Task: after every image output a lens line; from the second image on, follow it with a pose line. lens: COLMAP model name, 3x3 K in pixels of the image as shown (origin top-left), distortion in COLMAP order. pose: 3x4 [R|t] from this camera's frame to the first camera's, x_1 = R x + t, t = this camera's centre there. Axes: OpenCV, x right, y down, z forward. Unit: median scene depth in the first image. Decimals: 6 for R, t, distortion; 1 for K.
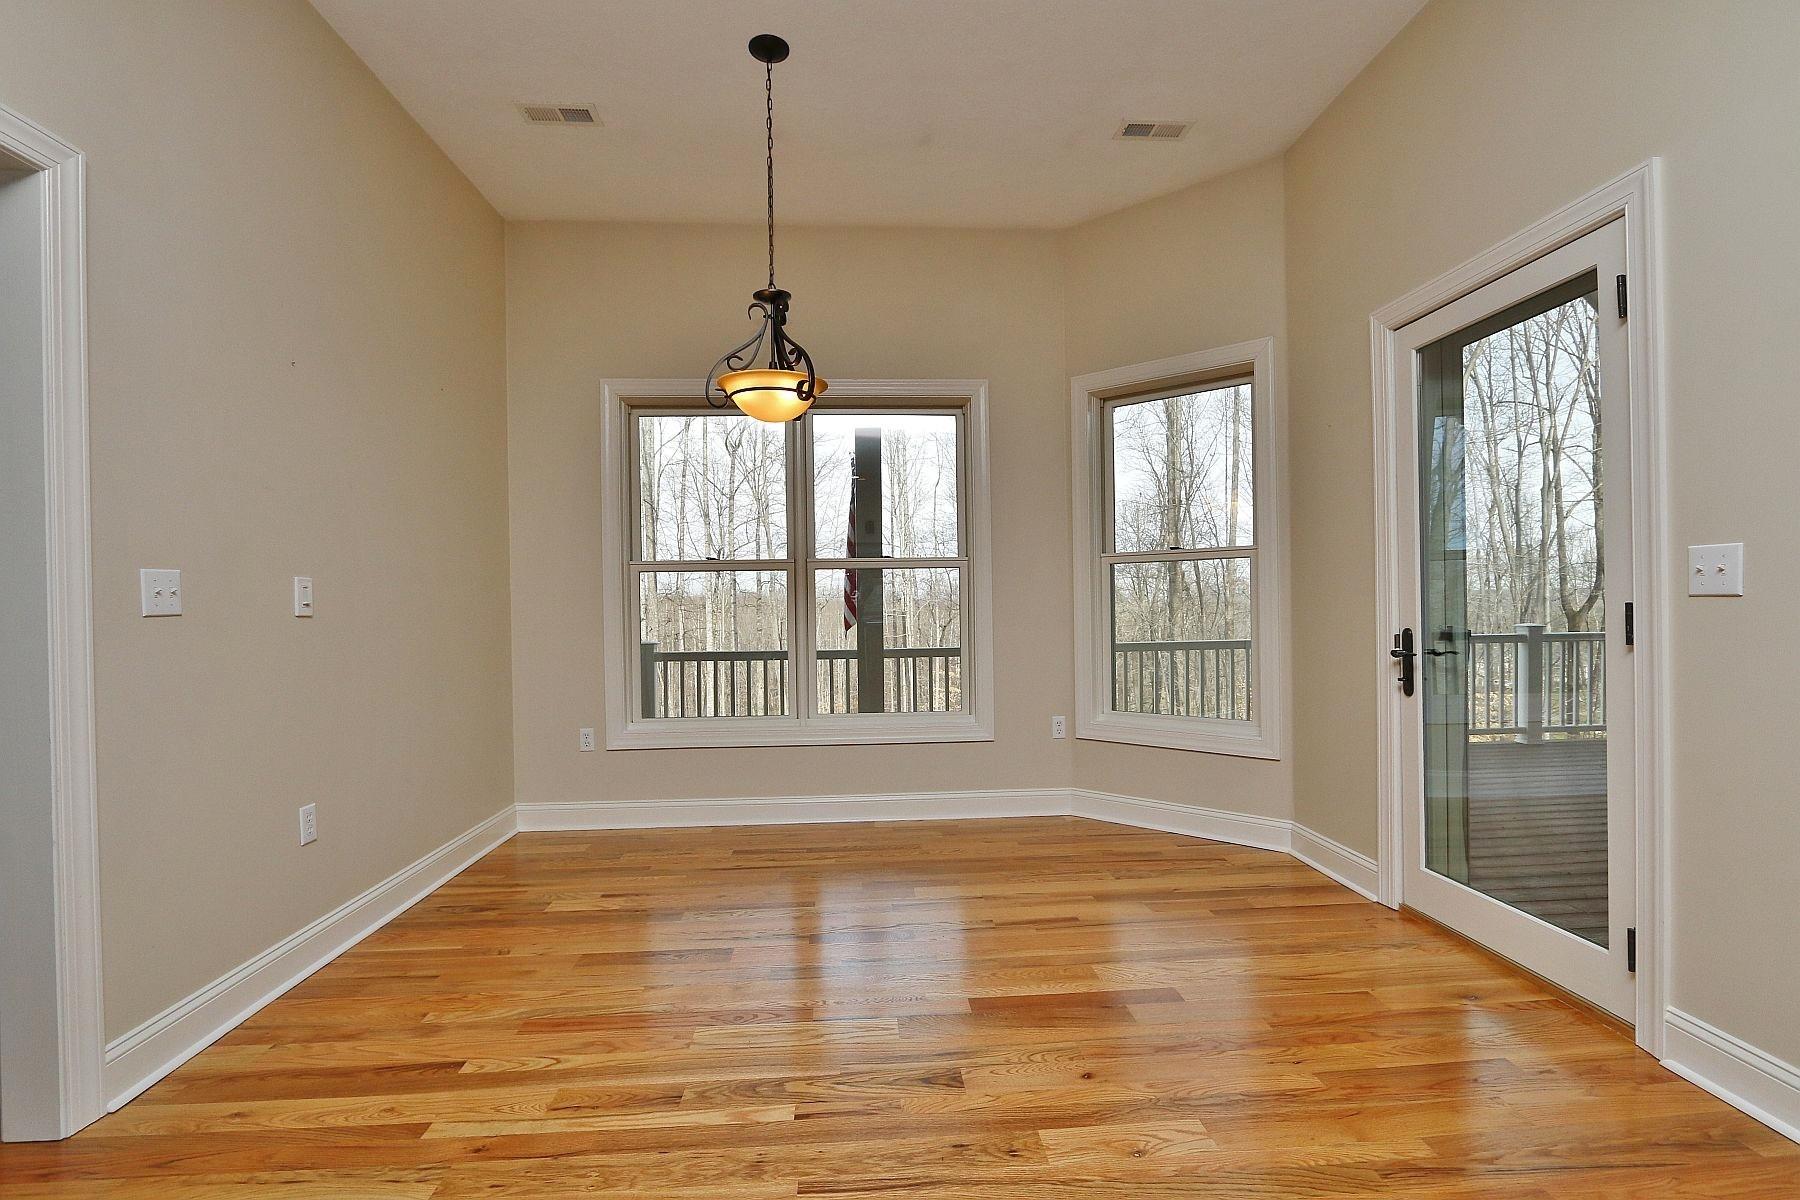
lens RADIAL K [[835.7, 0, 898.4], [0, 835.7, 604.7], [0, 0, 1]] dist [-0.016740, -0.000365]
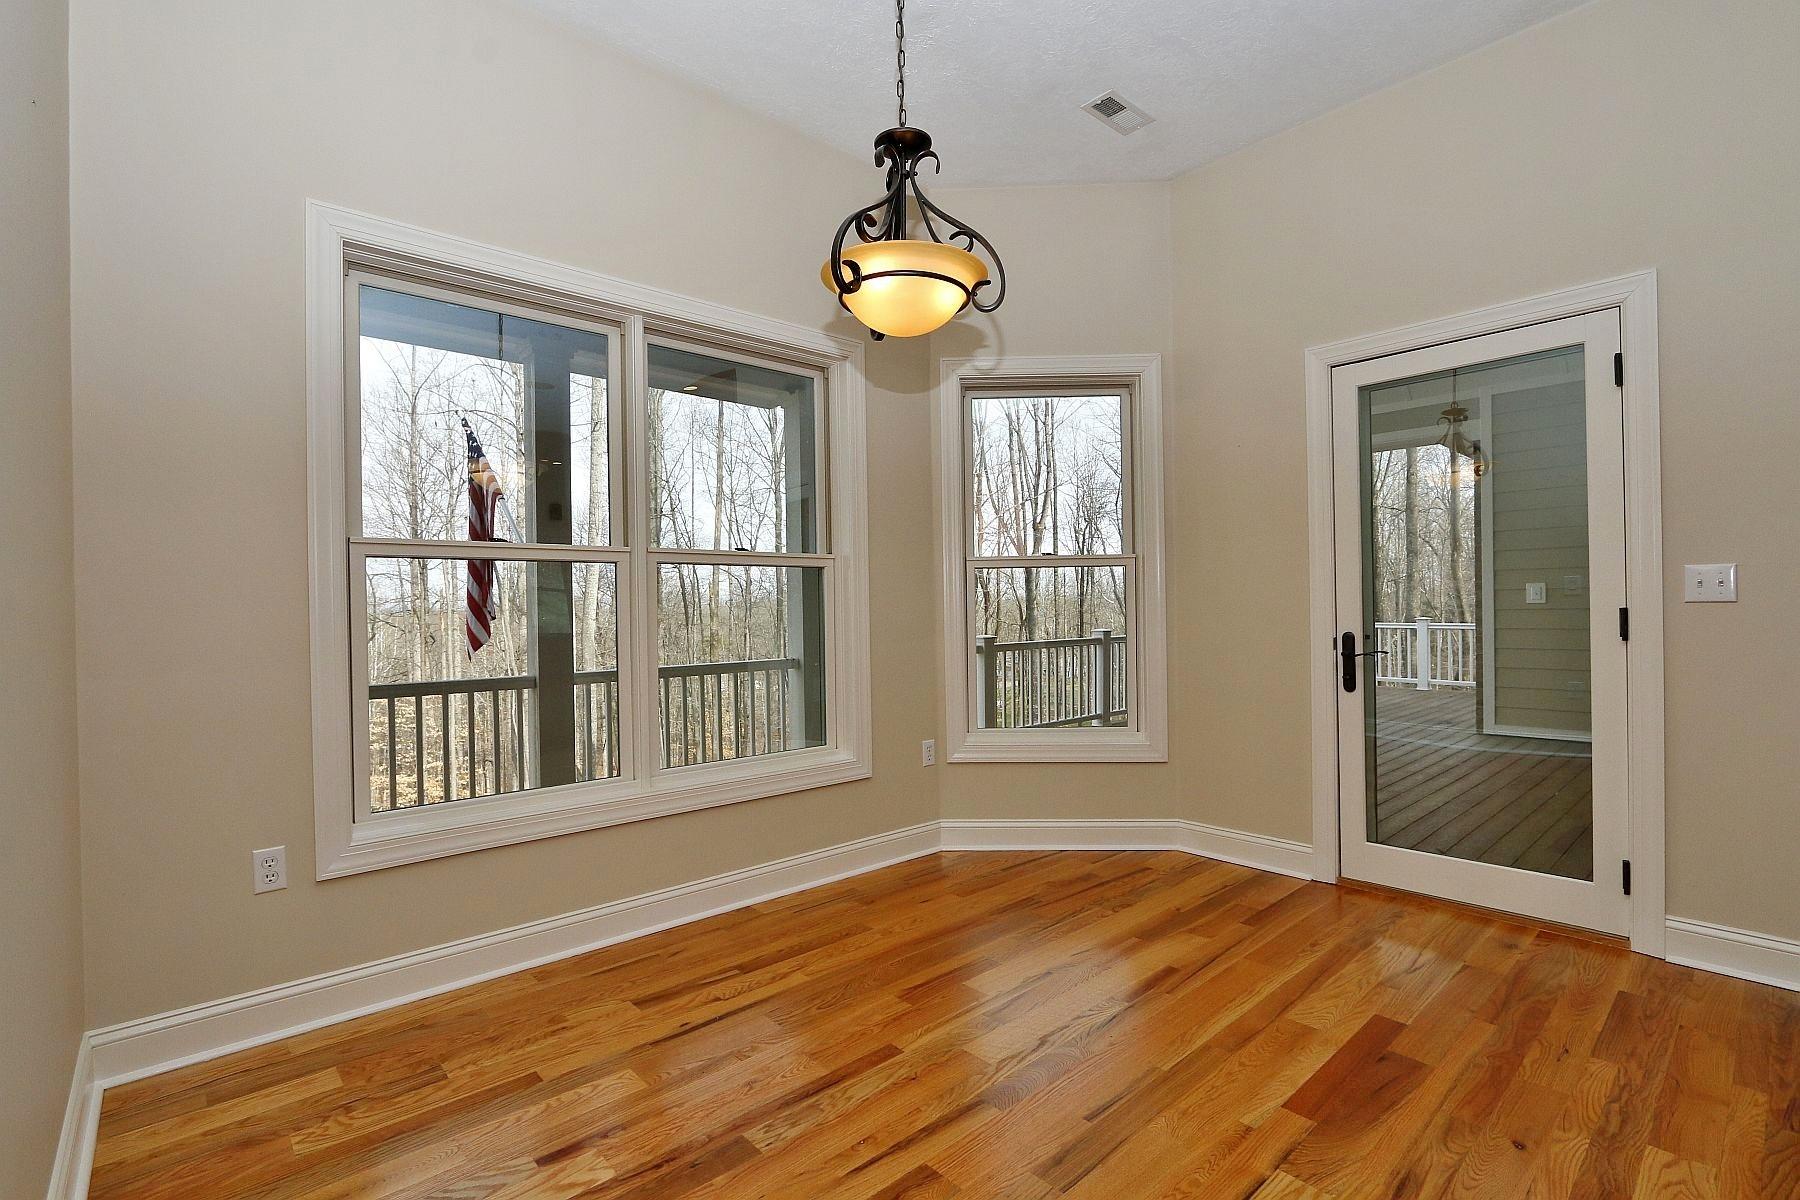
lens RADIAL K [[832.0, 0, 900.0], [0, 832.0, 600.0], [0, 0, 1]] dist [-0.013562, -0.000385]
pose [[0.782161, 0.009074, 0.623010, -0.471883], [0.003578, 0.999812, -0.019053, 0.003380], [-0.623066, 0.017132, 0.781982, 0.412246]]
